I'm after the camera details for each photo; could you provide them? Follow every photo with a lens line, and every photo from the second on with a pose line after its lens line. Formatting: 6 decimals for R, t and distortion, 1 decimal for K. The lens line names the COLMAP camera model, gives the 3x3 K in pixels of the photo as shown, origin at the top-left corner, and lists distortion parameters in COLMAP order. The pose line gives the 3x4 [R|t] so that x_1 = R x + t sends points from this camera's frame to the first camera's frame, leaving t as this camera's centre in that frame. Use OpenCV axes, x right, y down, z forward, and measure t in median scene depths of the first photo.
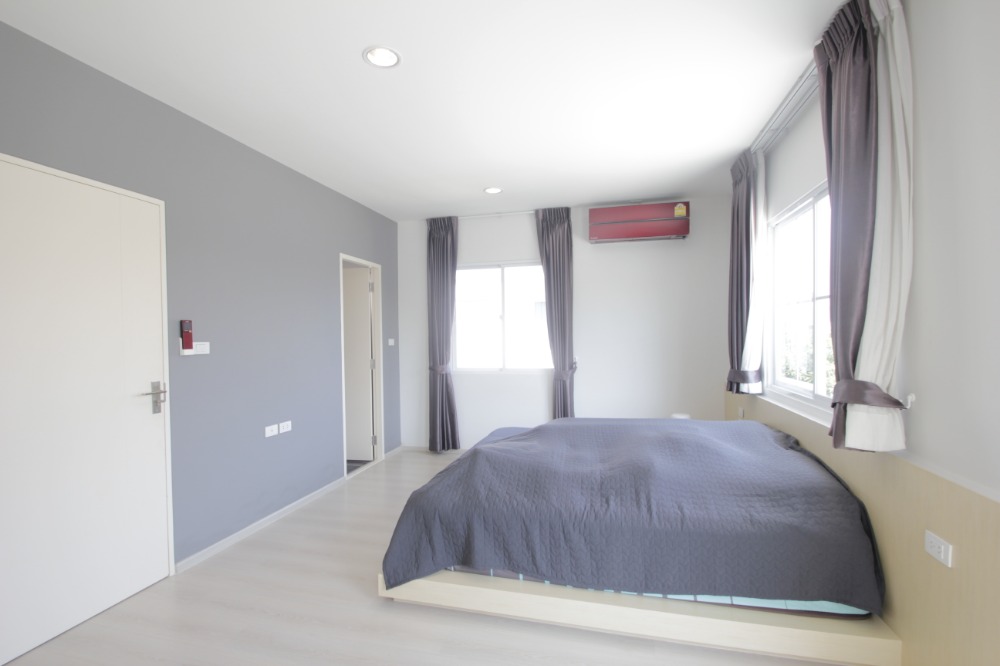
lens RADIAL K [[457.5, 0, 500.0], [0, 457.5, 335.9], [0, 0, 1]] dist [-0.008441, -0.004751]
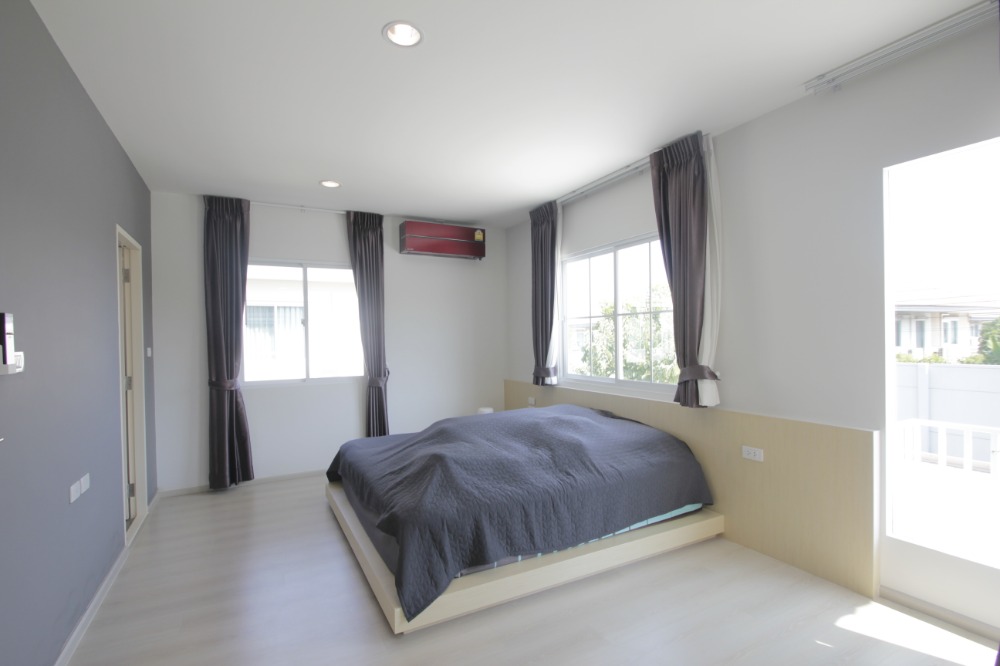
lens RADIAL K [[457.5, 0, 481.2], [0, 457.5, 335.2], [0, 0, 1]] dist [-0.008441, -0.004751]
pose [[0.748591, 0.006570, 0.662999, -0.605157], [0.008024, 0.999788, -0.018967, 0.008170], [-0.662983, 0.019518, 0.748380, 0.181546]]
